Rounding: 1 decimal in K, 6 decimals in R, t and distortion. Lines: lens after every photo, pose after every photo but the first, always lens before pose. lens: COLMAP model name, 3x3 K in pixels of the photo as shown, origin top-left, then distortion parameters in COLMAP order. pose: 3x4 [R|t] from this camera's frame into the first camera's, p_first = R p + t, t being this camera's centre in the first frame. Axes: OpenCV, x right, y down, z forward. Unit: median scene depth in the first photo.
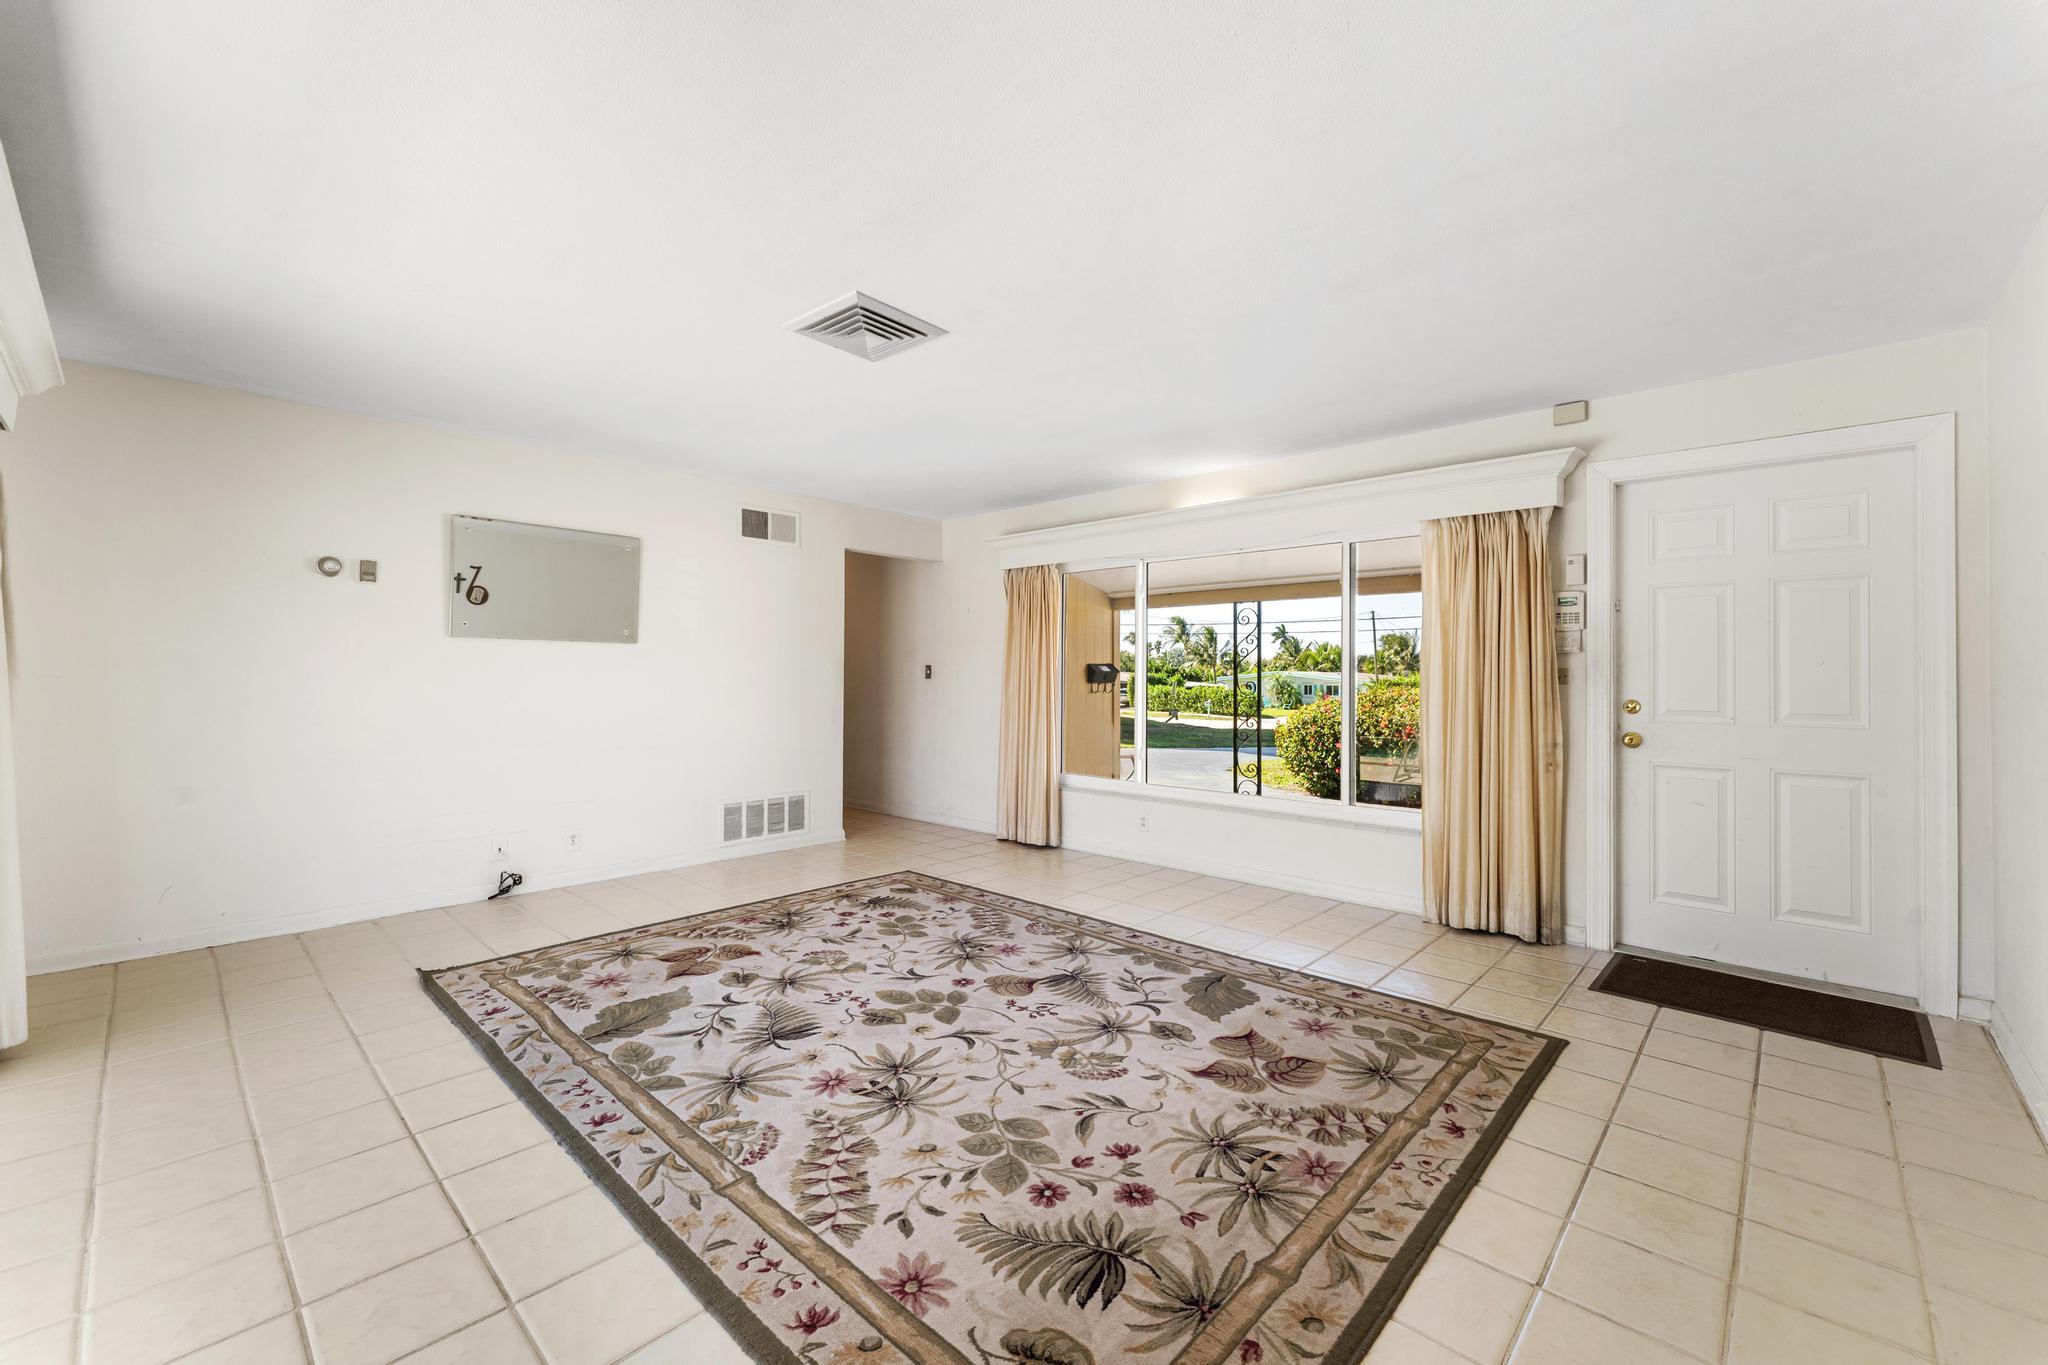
lens RADIAL K [[827.2, 0, 1026.6], [0, 827.2, 679.6], [0, 0, 1]] dist [0.001346, 0.000204]
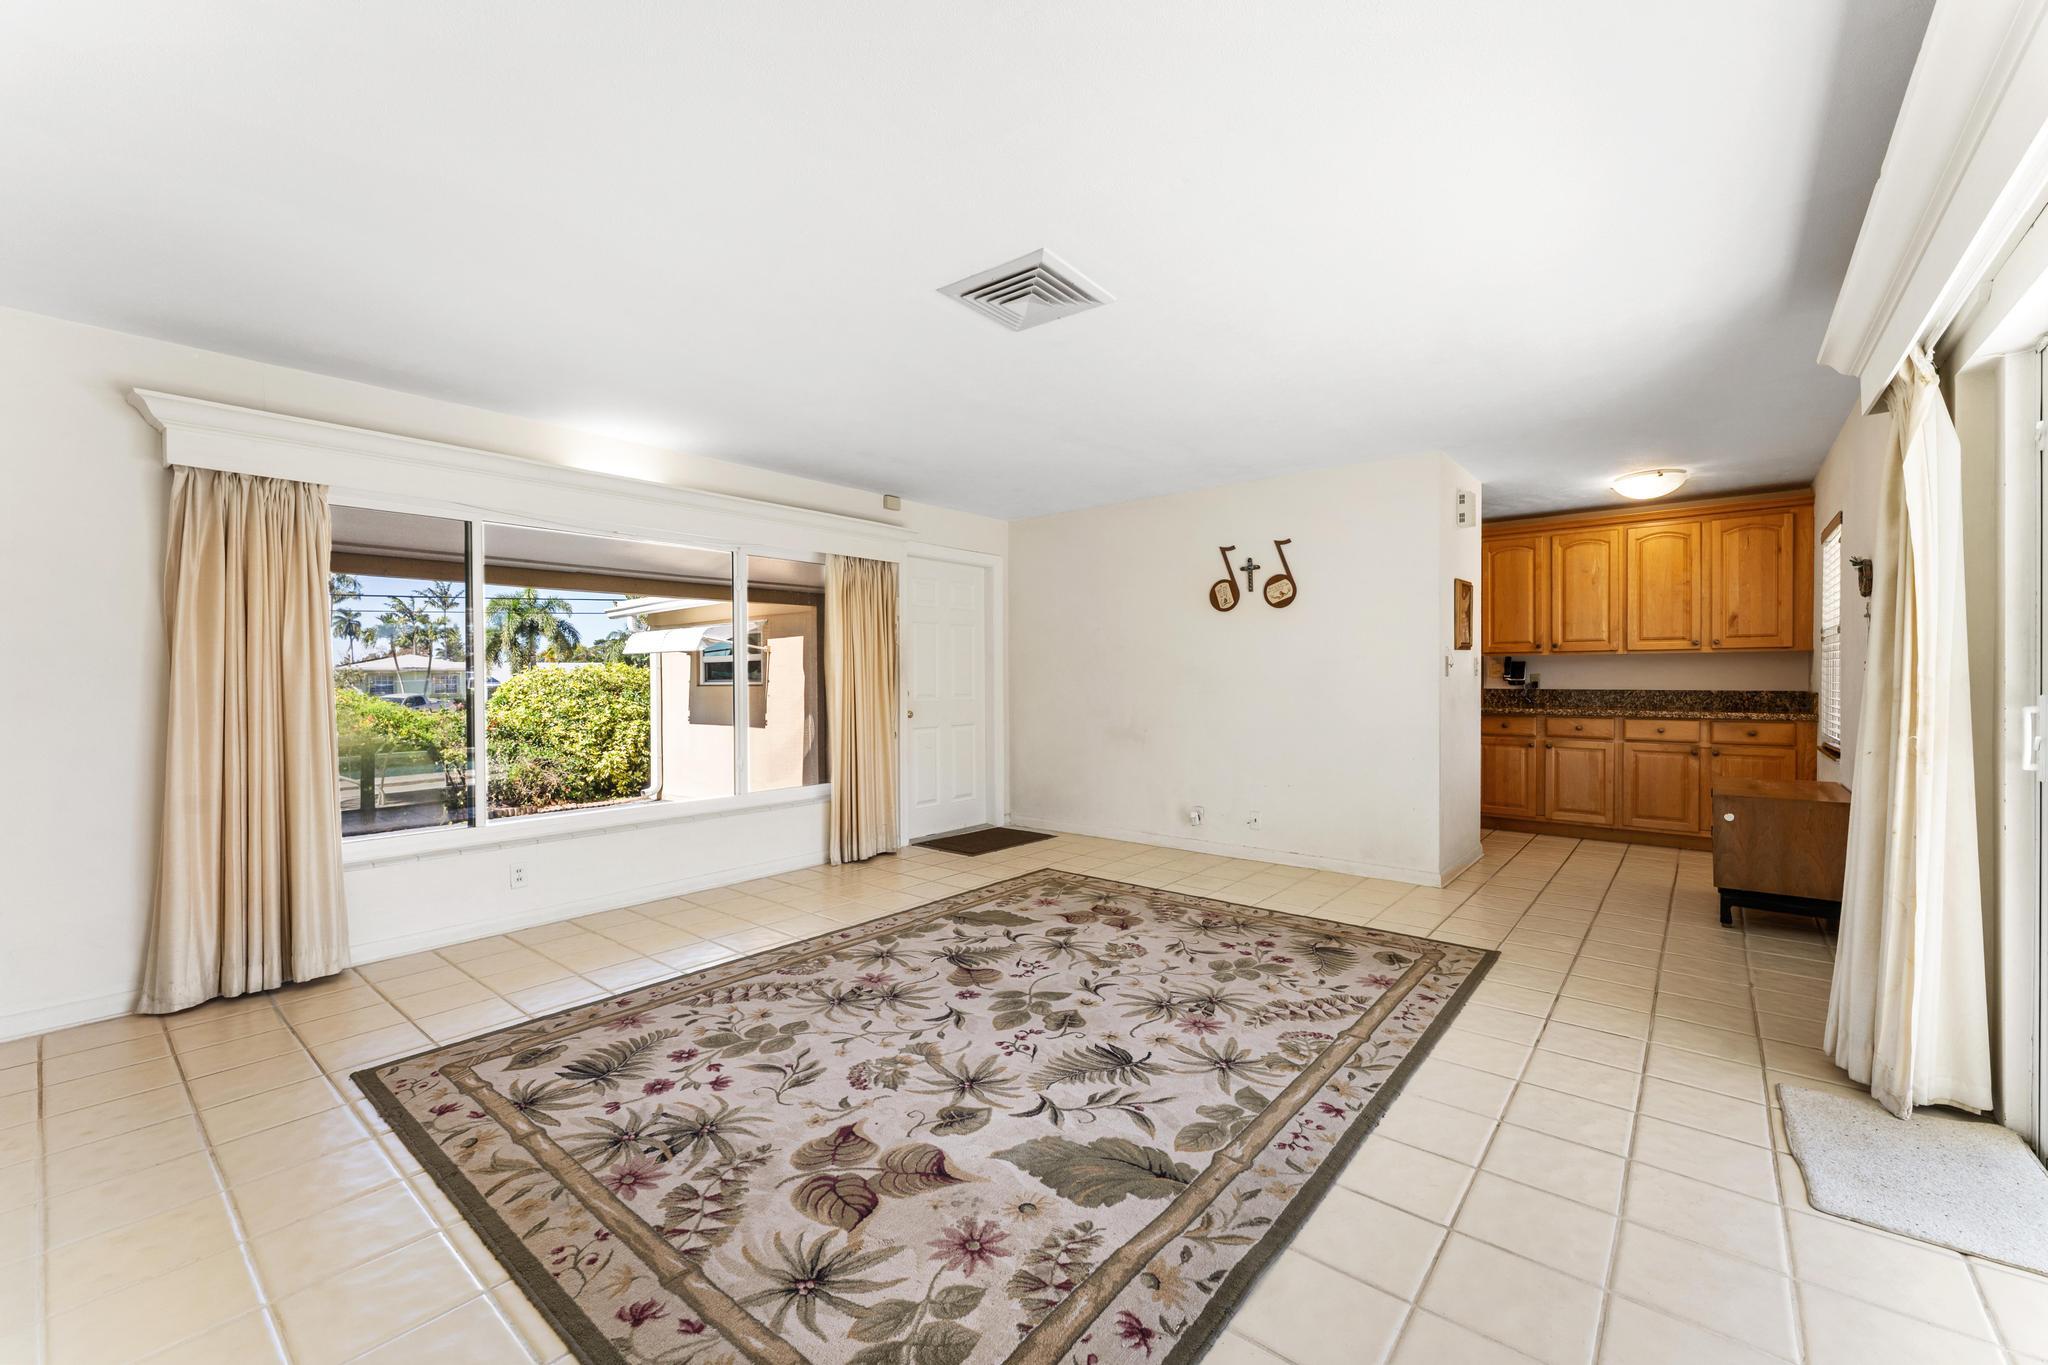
lens RADIAL K [[827.2, 0, 1026.6], [0, 827.2, 679.6], [0, 0, 1]] dist [0.001346, 0.000204]
pose [[-0.060270, -0.009189, 0.998140, -1.102421], [0.009626, 0.999906, 0.009786, -0.008668], [-0.998136, 0.010198, -0.060175, 1.050925]]
